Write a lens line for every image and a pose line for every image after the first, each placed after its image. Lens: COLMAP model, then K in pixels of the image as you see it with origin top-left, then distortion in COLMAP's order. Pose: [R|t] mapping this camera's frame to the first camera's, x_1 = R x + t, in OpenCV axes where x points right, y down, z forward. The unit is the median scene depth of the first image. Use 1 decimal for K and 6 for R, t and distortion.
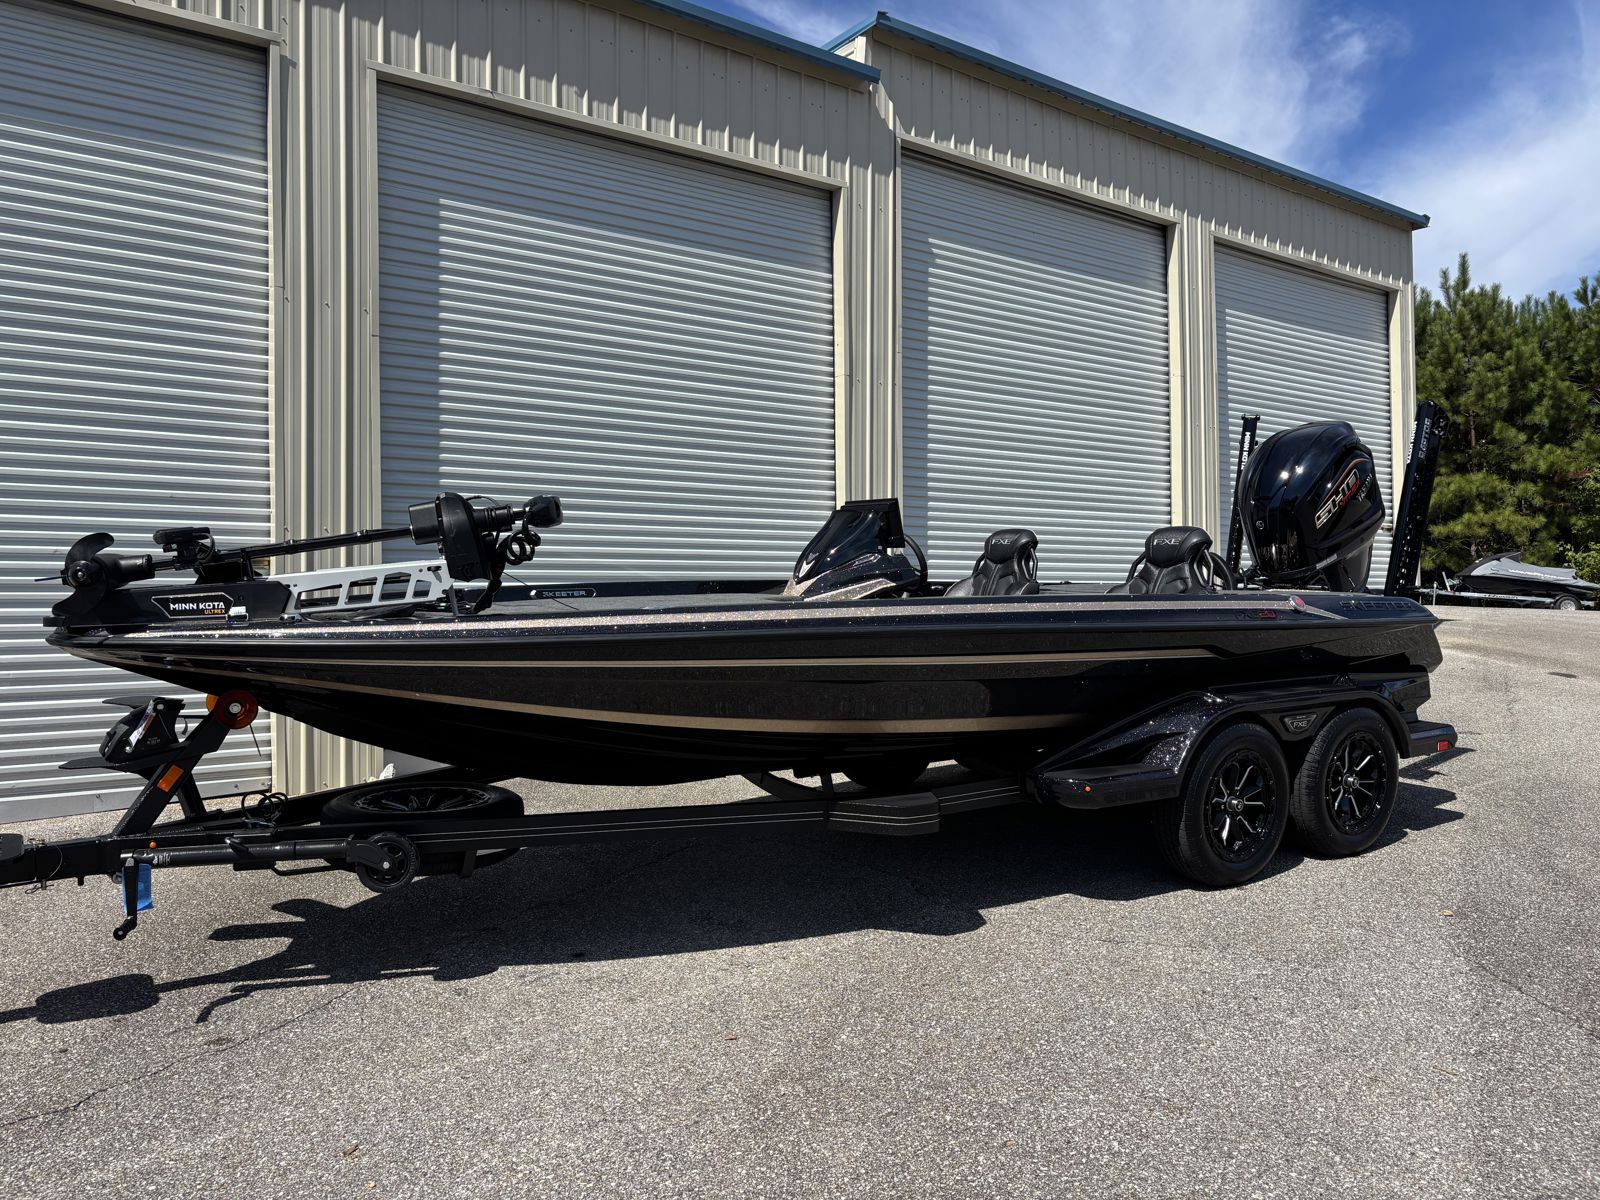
lens RADIAL K [[1212.9, 0, 800.8], [0, 1212.9, 626.1], [0, 0, 1]] dist [0.047485, -0.043922]
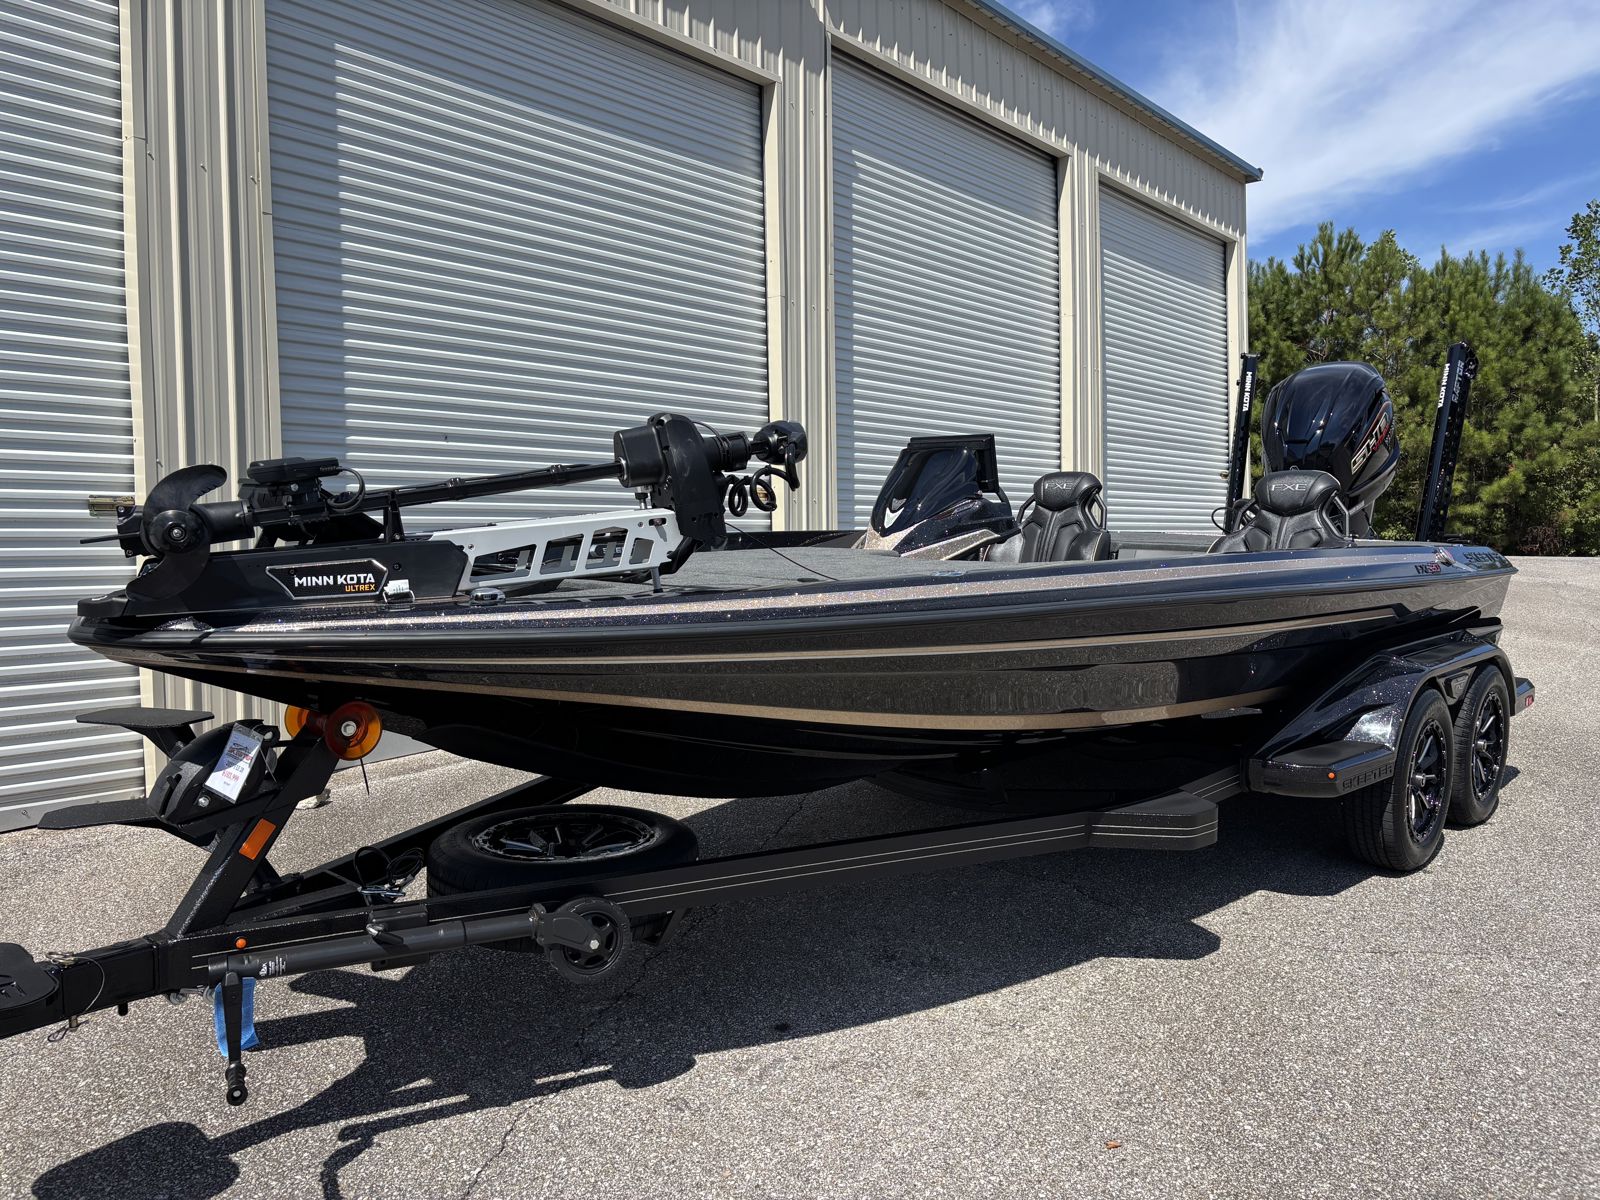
lens RADIAL K [[1212.9, 0, 796.0], [0, 1212.9, 610.3], [0, 0, 1]] dist [0.047485, -0.043922]
pose [[0.972169, -0.017759, 0.233608, -0.263374], [0.009922, 0.999349, 0.034681, -0.013281], [-0.234072, -0.031398, 0.971712, 0.200861]]
